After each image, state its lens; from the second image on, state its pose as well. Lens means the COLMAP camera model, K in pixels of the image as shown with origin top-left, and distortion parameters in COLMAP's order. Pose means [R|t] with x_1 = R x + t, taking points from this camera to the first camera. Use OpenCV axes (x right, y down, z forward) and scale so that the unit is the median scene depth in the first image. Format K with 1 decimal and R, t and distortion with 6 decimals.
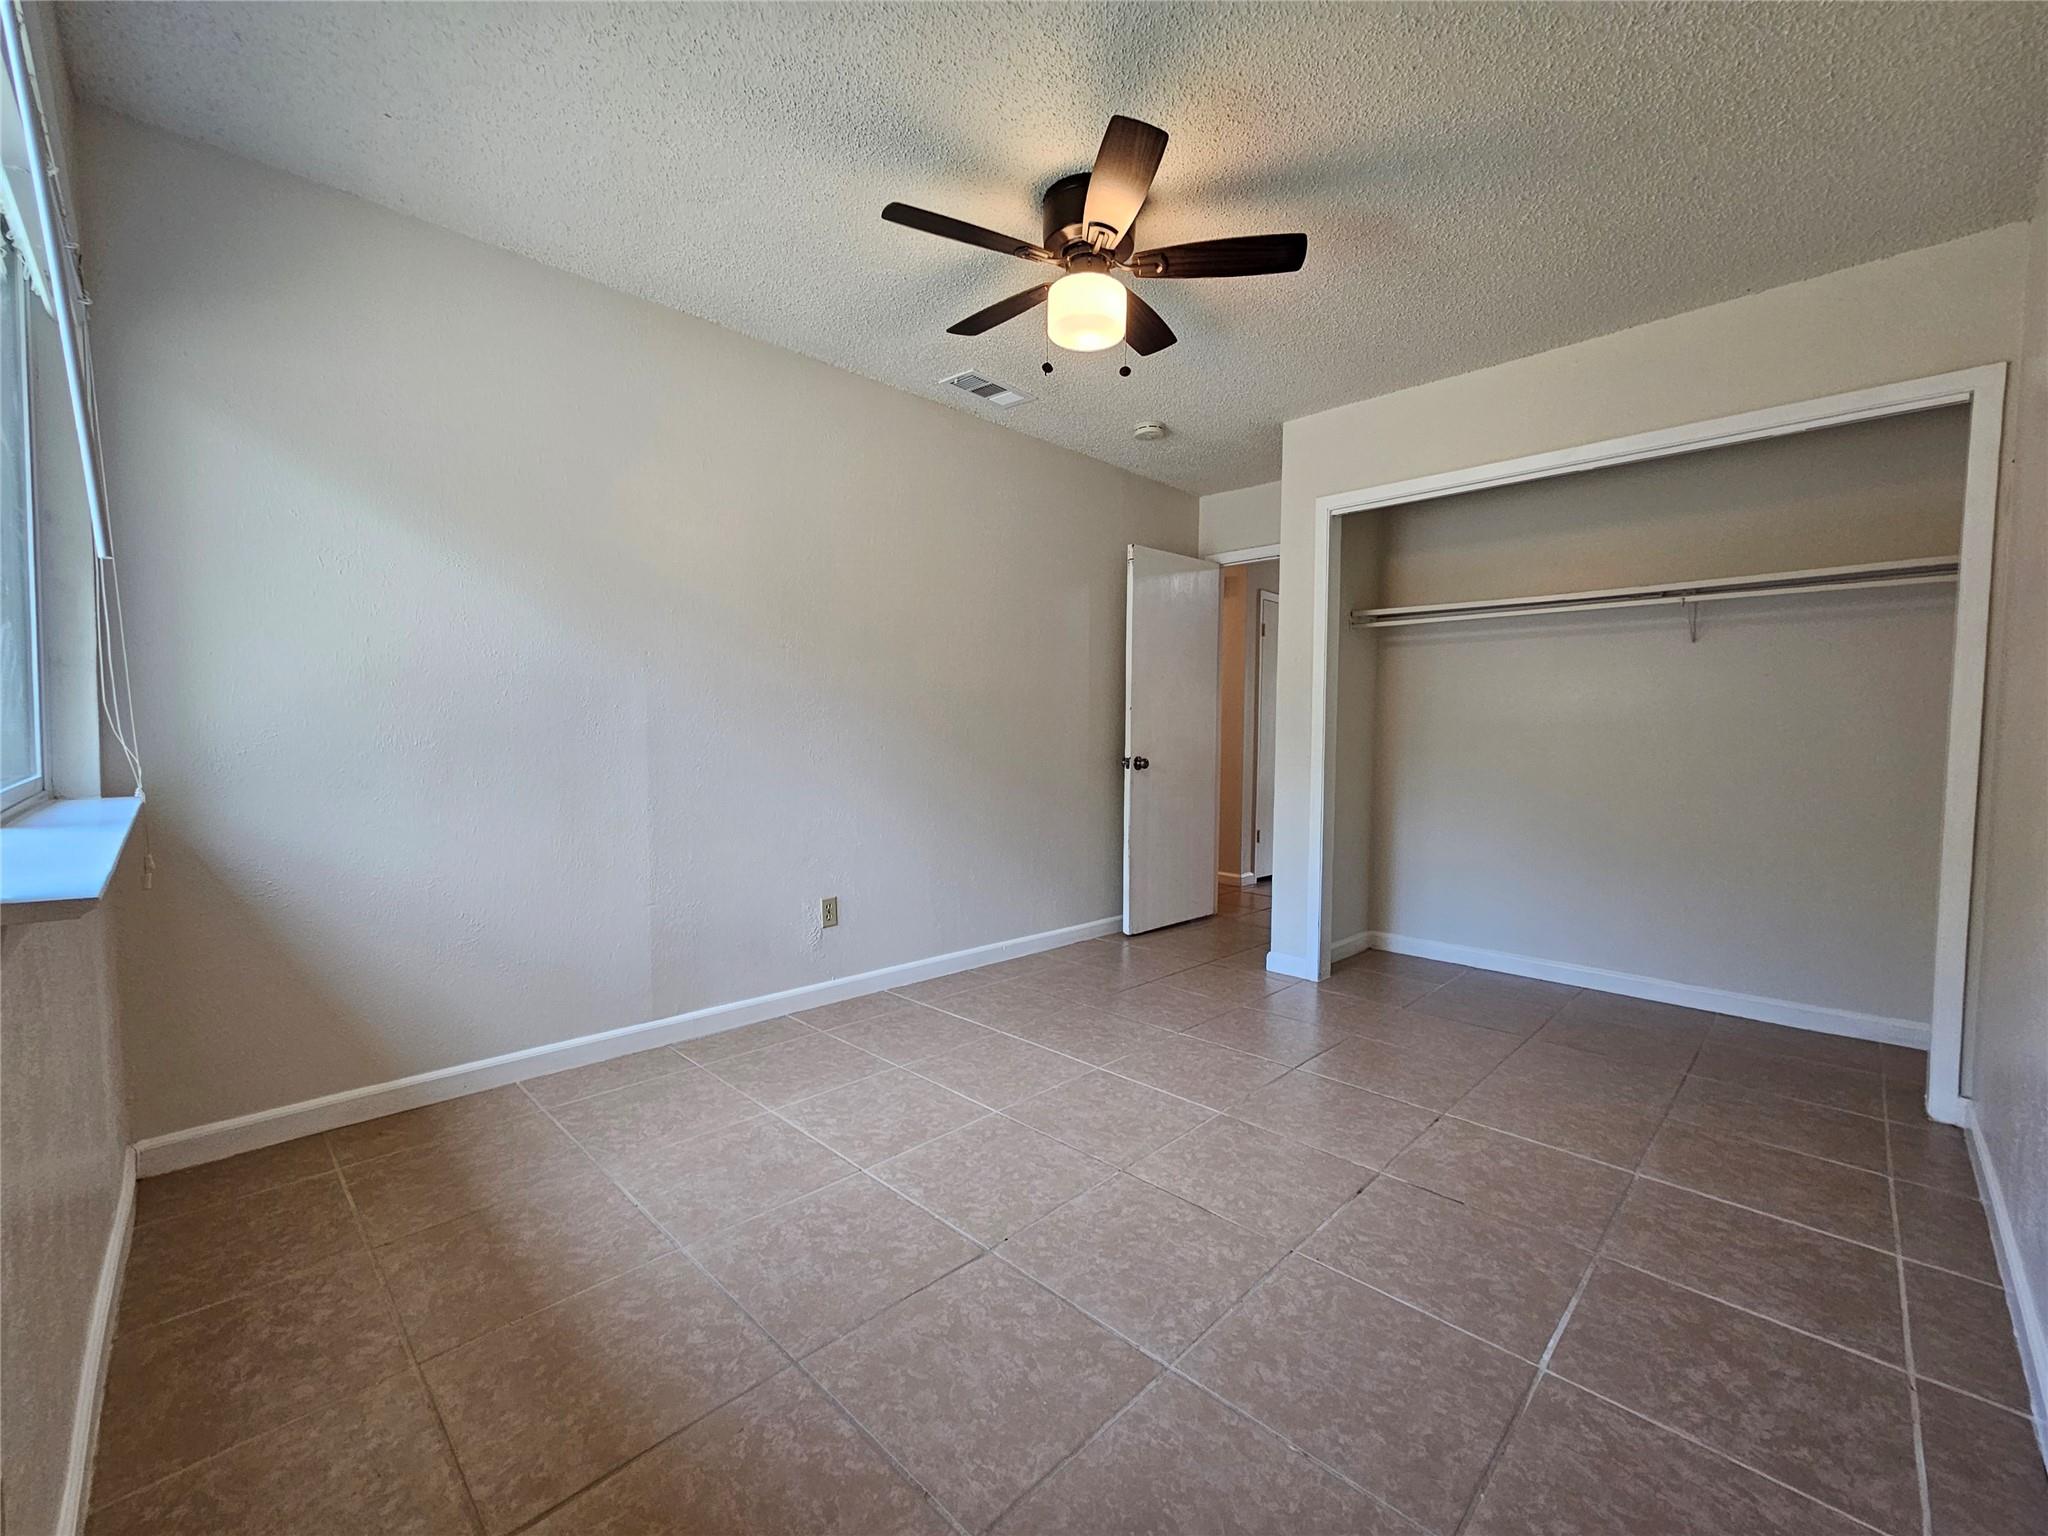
lens RADIAL K [[846.5, 0, 1022.3], [0, 846.5, 773.2], [0, 0, 1]] dist [0.001339, -0.000055]
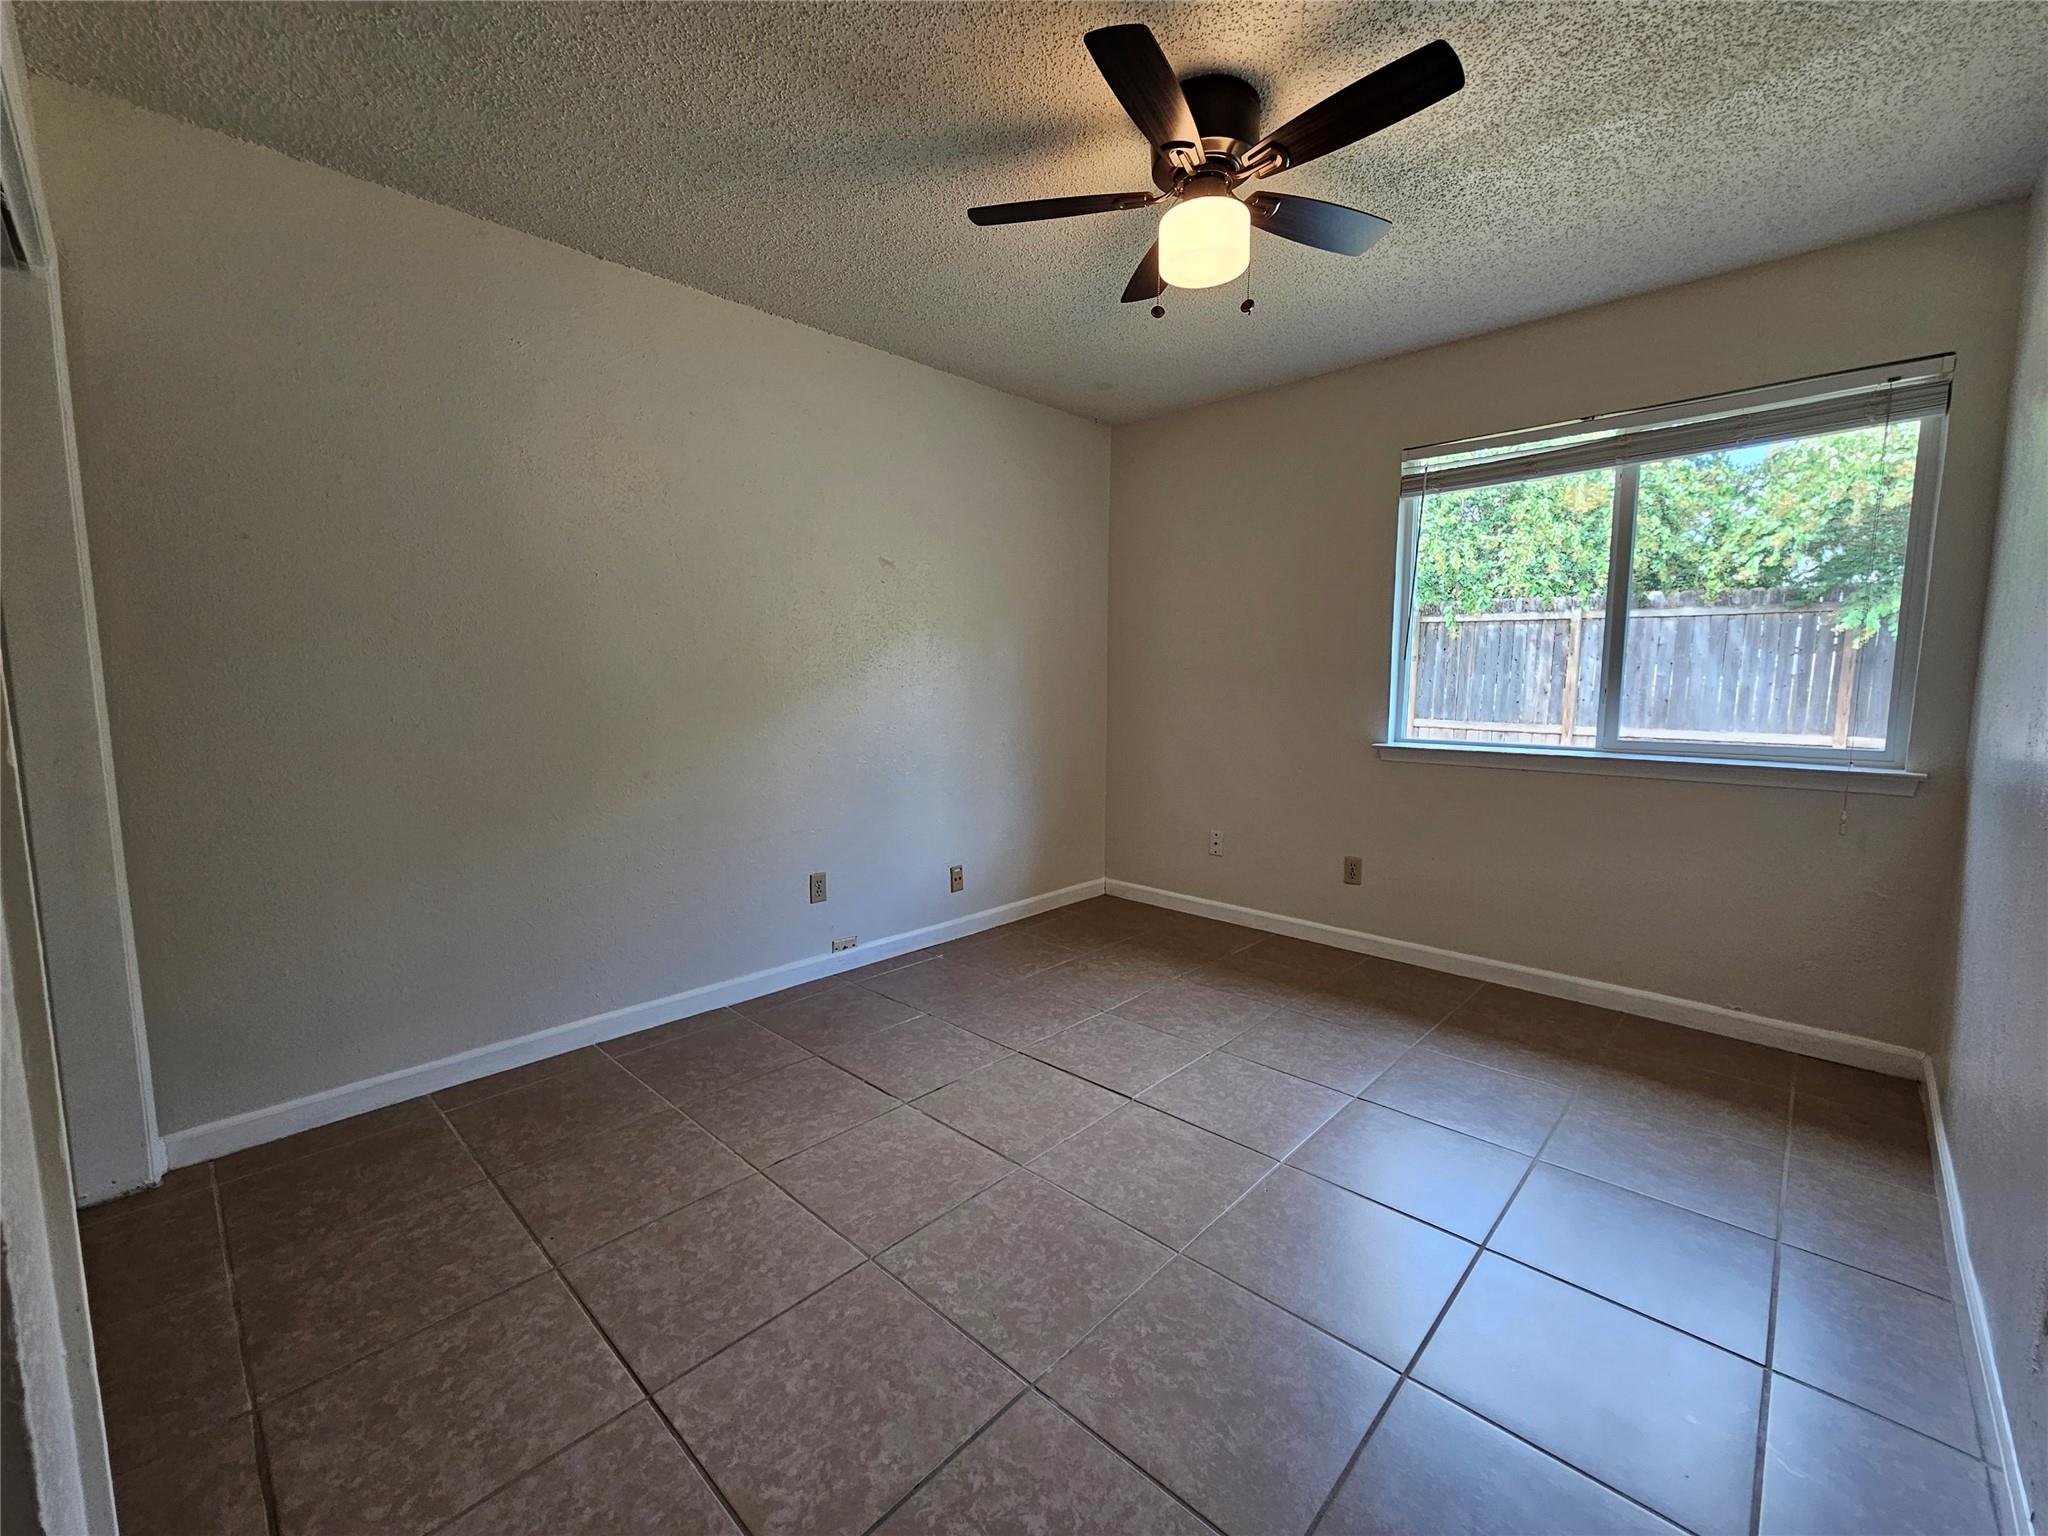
lens RADIAL K [[846.5, 0, 1022.3], [0, 846.5, 773.2], [0, 0, 1]] dist [0.001339, -0.000055]
pose [[-0.999806, -0.008167, -0.017943, 0.283466], [-0.010992, 0.986493, 0.163432, -0.147681], [0.016366, 0.163597, -0.986391, 2.002134]]
